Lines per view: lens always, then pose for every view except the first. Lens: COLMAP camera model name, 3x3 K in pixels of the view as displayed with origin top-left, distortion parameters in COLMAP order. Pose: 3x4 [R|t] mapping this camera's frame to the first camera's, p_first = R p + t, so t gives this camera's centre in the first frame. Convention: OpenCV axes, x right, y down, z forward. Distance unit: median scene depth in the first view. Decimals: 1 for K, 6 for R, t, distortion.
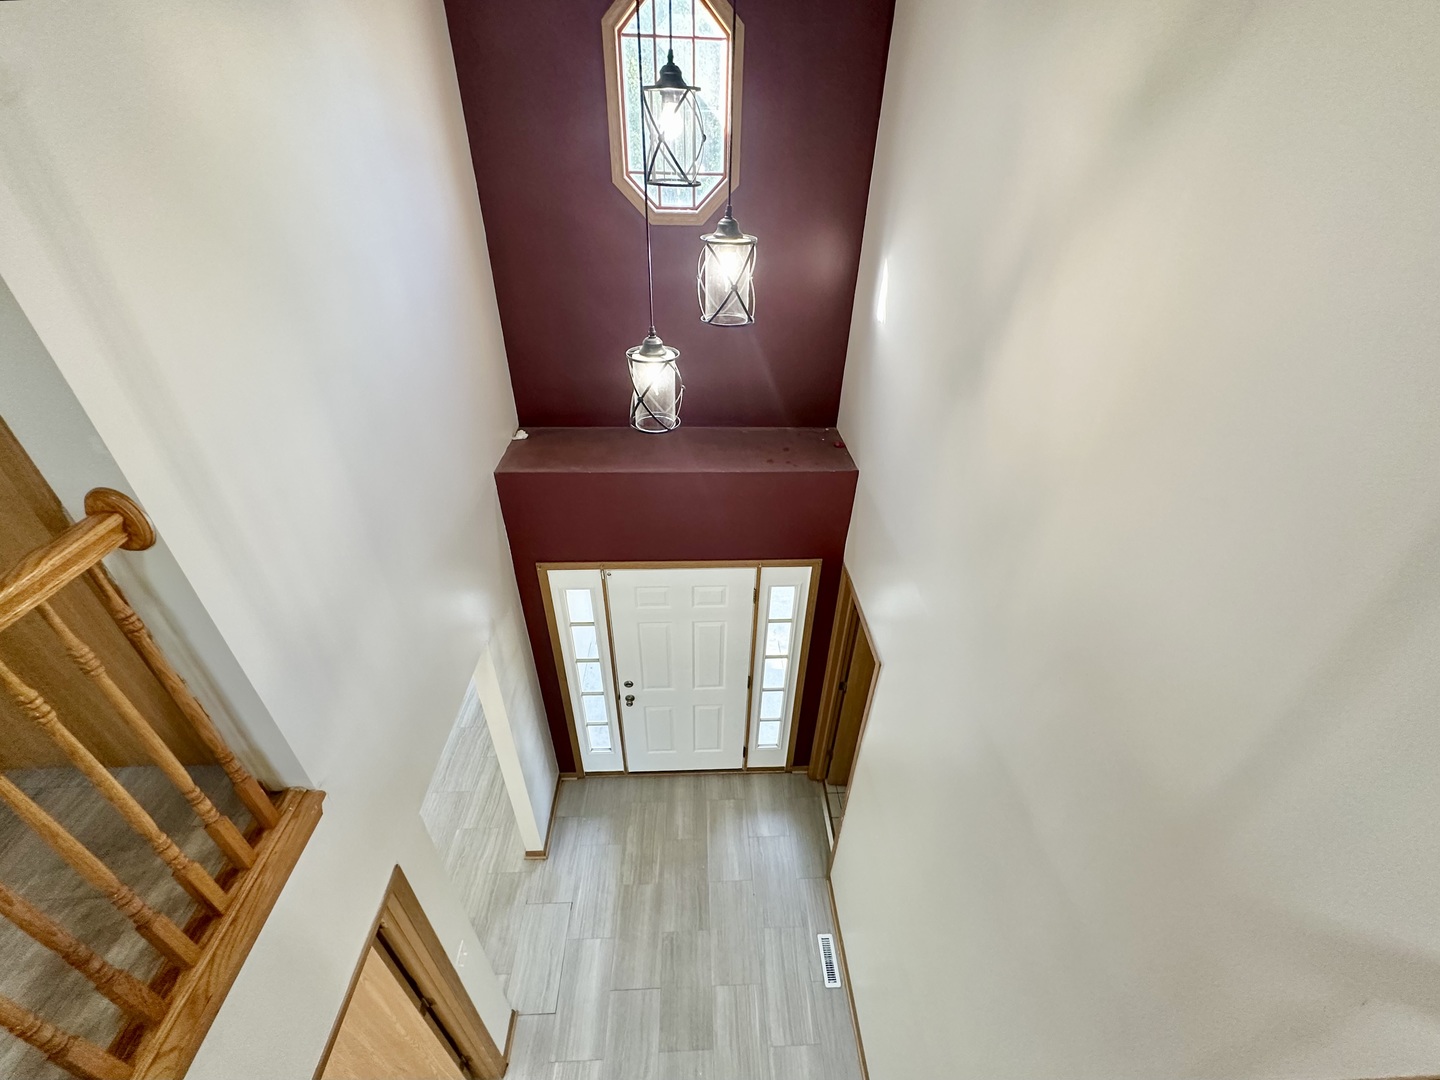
lens RADIAL K [[602.8, 0, 720.0], [0, 602.8, 540.0], [0, 0, 1]] dist [0.001571, 0.000194]
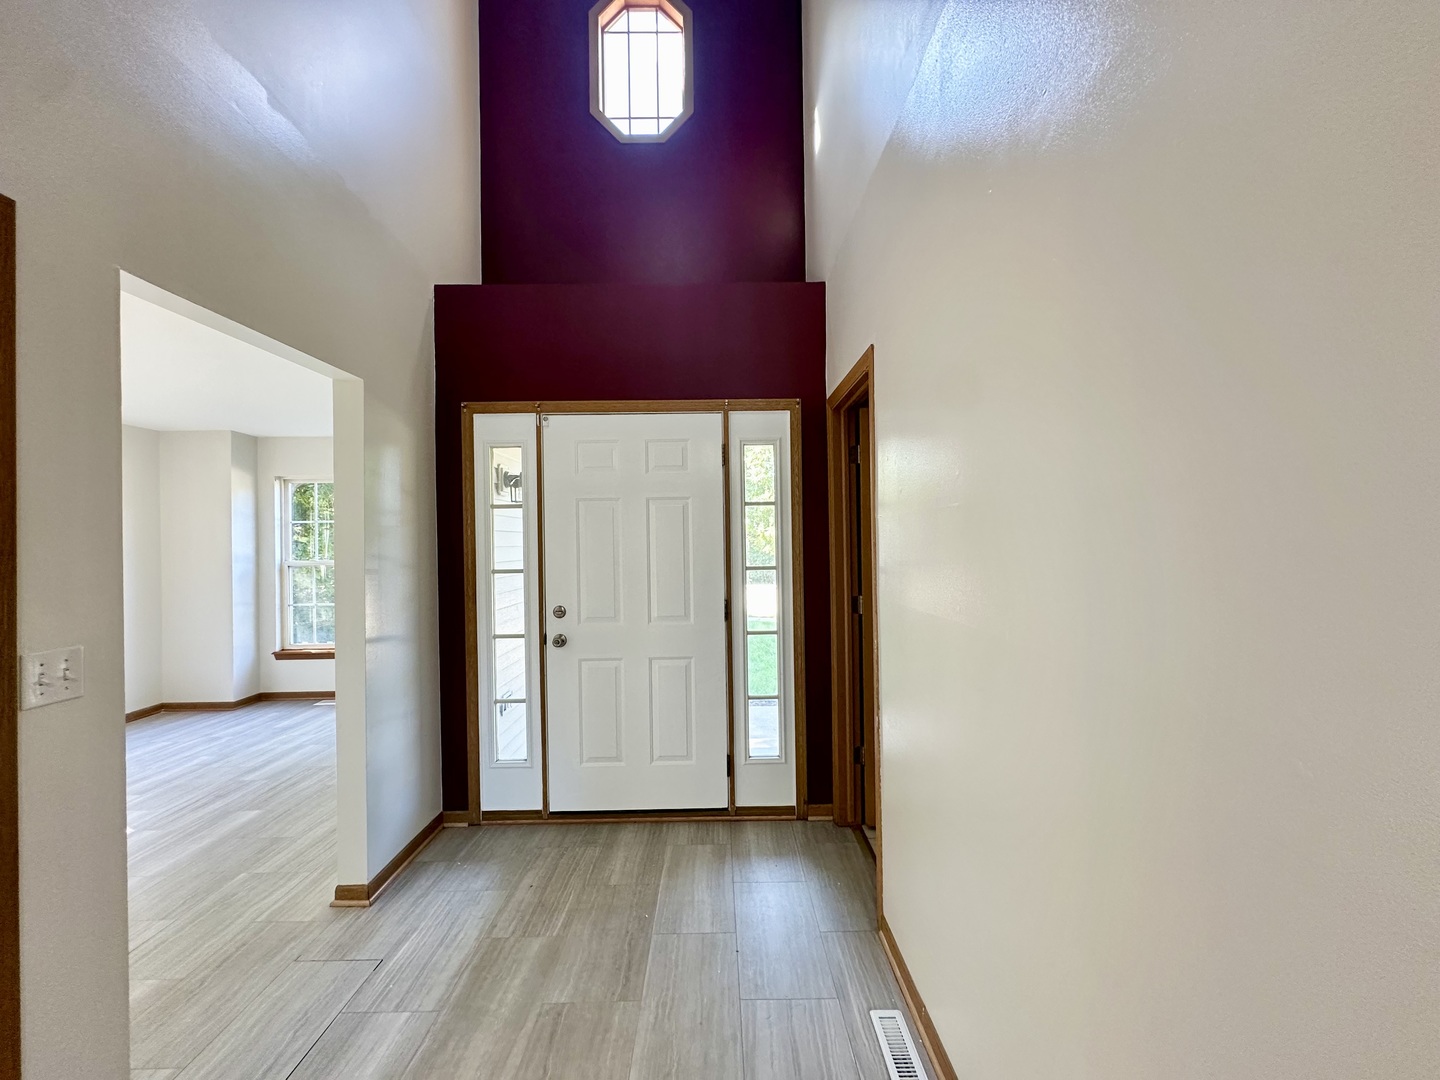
lens RADIAL K [[577.0, 0, 720.0], [0, 577.0, 540.0], [0, 0, 1]] dist [-0.002115, 0.000642]
pose [[0.998675, -0.035856, -0.036909, 0.070037], [0.008244, 0.819474, -0.573058, 0.568087], [0.050793, 0.571994, 0.818683, 0.391511]]
